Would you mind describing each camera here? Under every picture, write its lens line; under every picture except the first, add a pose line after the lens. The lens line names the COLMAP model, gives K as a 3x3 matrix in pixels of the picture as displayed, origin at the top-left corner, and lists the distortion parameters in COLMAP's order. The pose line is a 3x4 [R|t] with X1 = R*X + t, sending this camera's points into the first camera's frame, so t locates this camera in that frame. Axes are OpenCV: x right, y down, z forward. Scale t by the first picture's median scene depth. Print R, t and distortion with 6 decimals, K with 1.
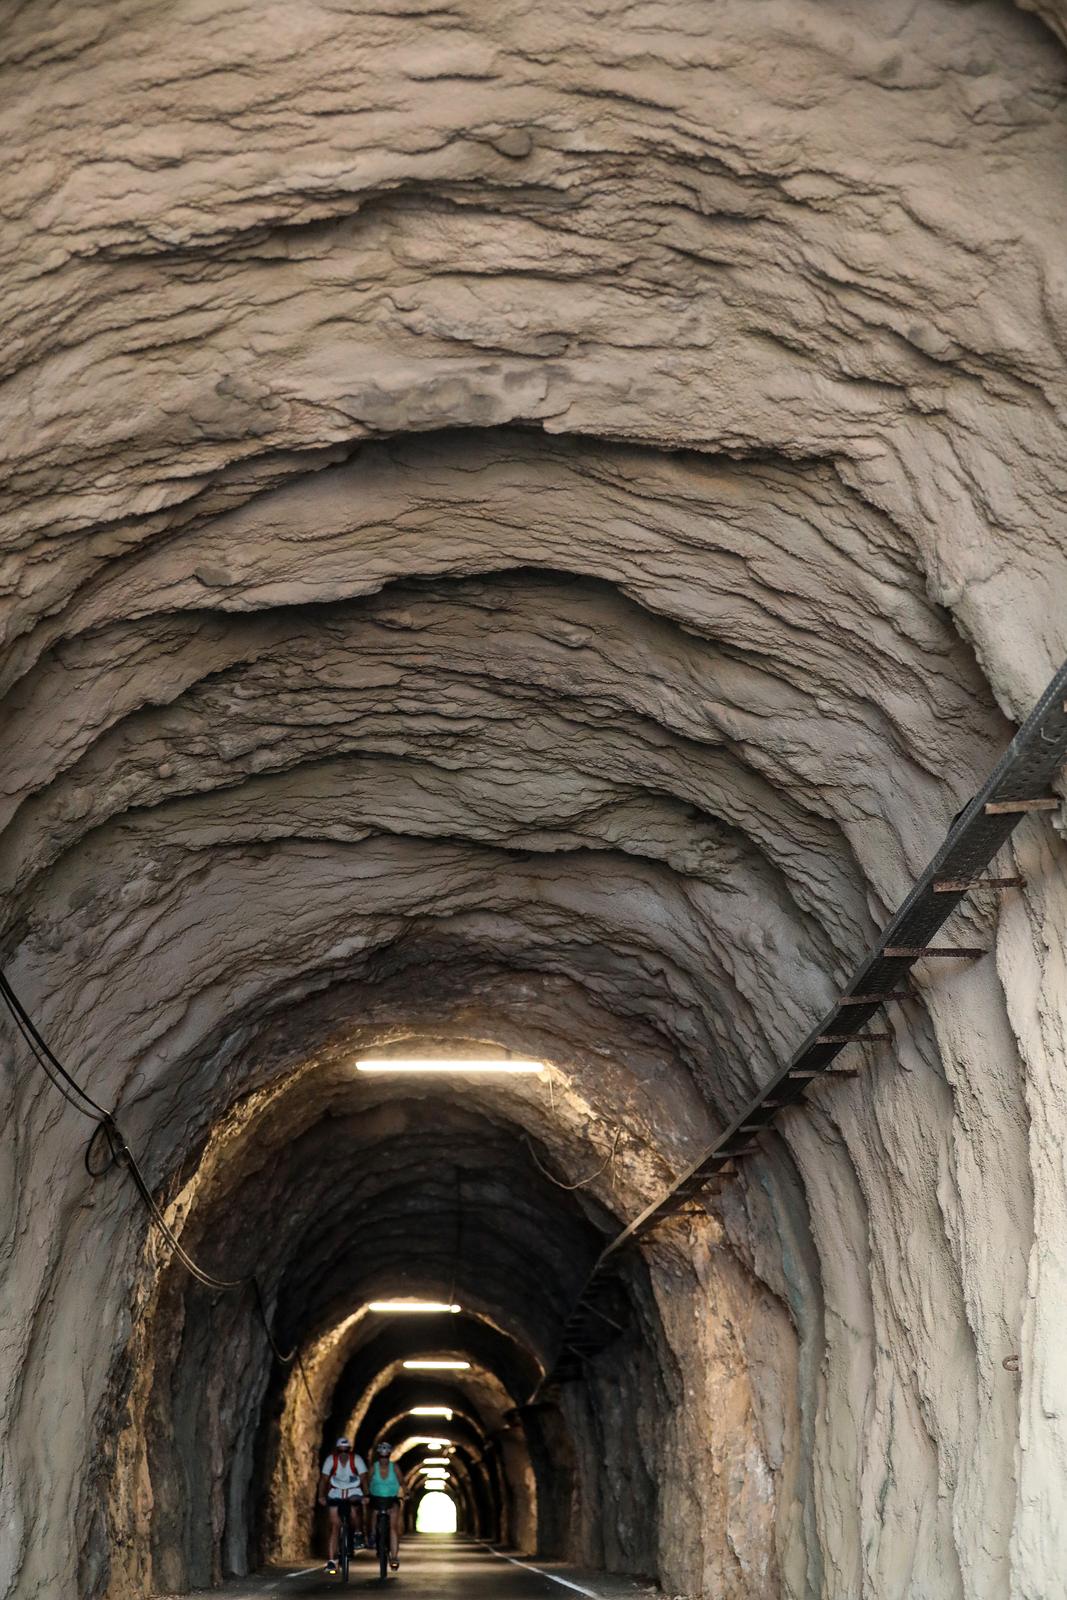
lens RADIAL K [[3815.0, 0, 575.7], [0, 3815.0, 798.6], [0, 0, 1]] dist [-0.274054, 0.430793]
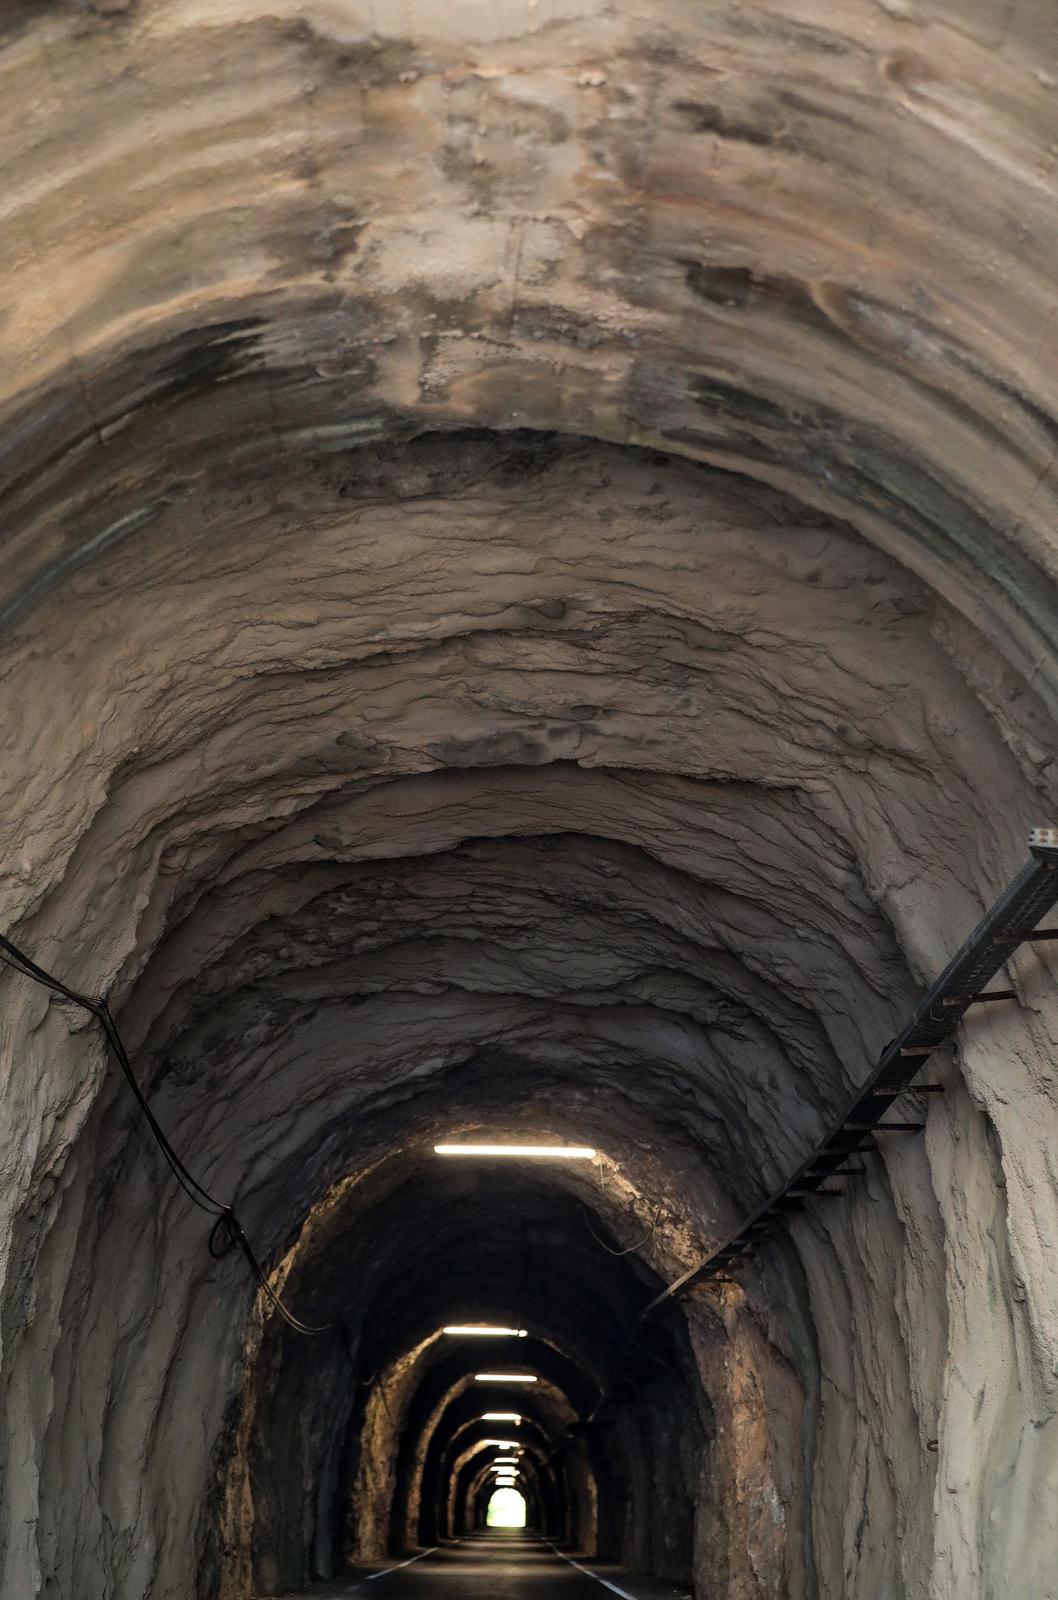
lens RADIAL K [[3935.5, 0, 527.5], [0, 3935.5, 755.2], [0, 0, 1]] dist [-0.355732, 0.295629]
pose [[0.999352, 0.010347, -0.034477, 0.012937], [-0.010394, 0.999945, -0.001200, -0.058944], [0.034462, 0.001558, 0.999405, -0.235168]]
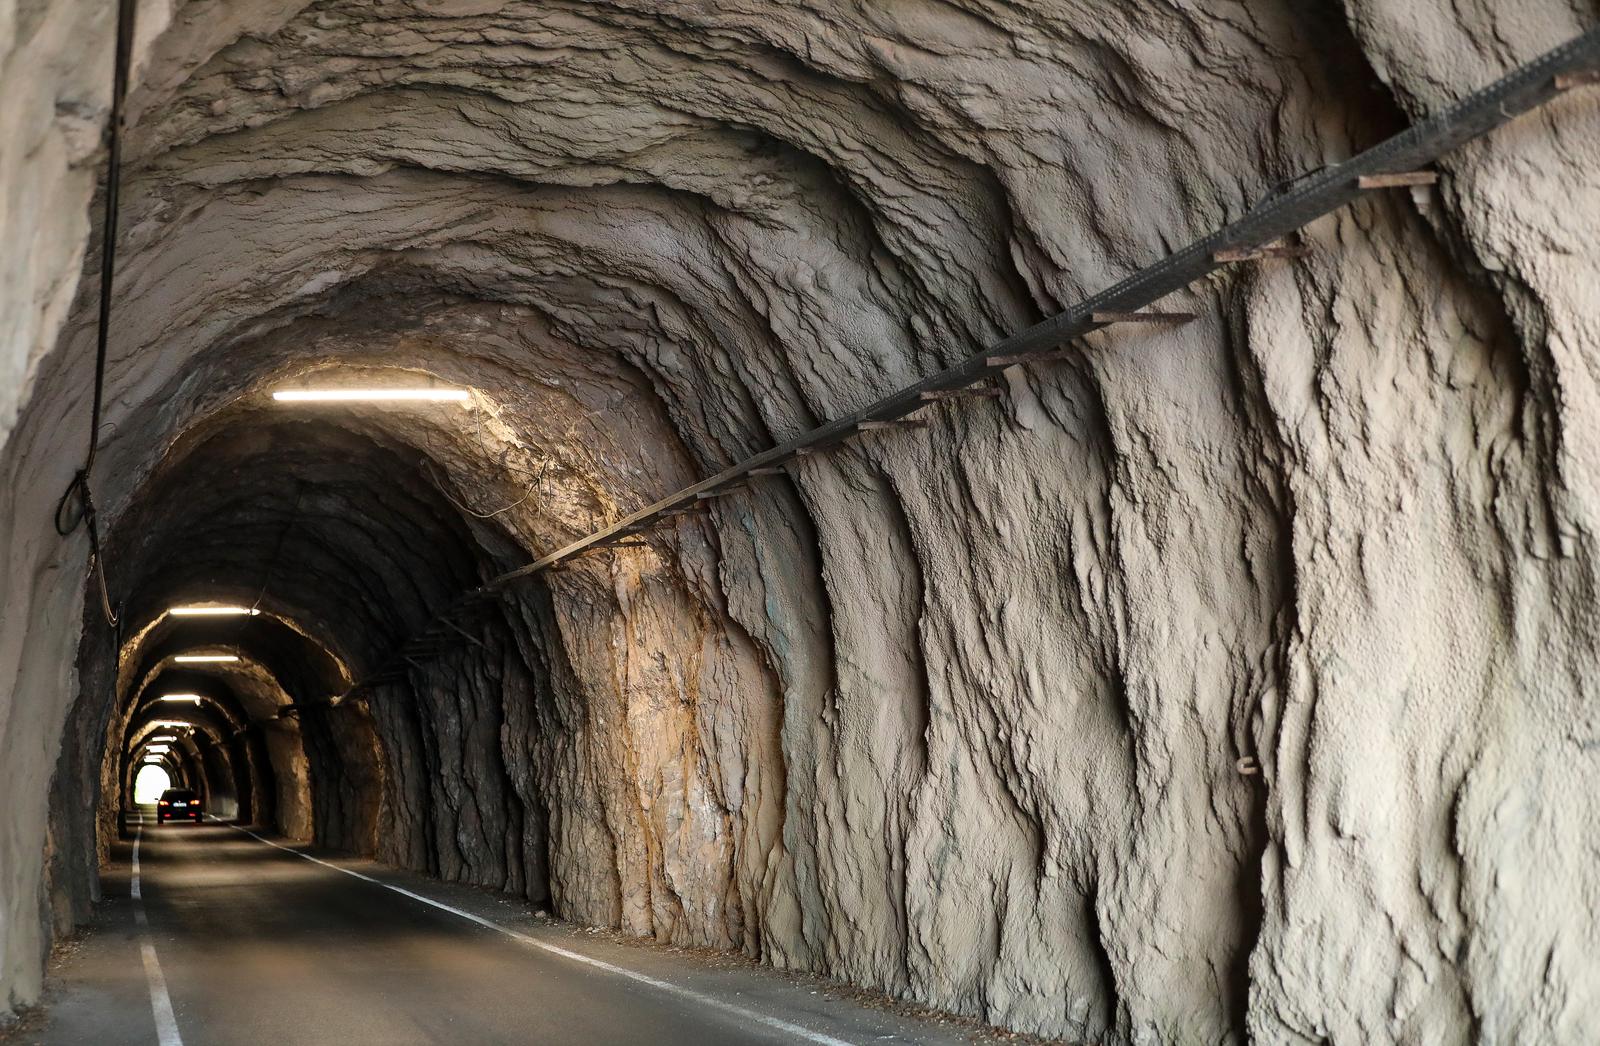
lens RADIAL K [[3572.0, 0, 895.3], [0, 3572.0, 587.2], [0, 0, 1]] dist [-0.289943, -0.254268]
pose [[0.980293, -0.019756, 0.196561, -0.095873], [-0.008577, 0.989792, 0.142261, -0.011937], [-0.197365, -0.141144, 0.970116, 0.121291]]
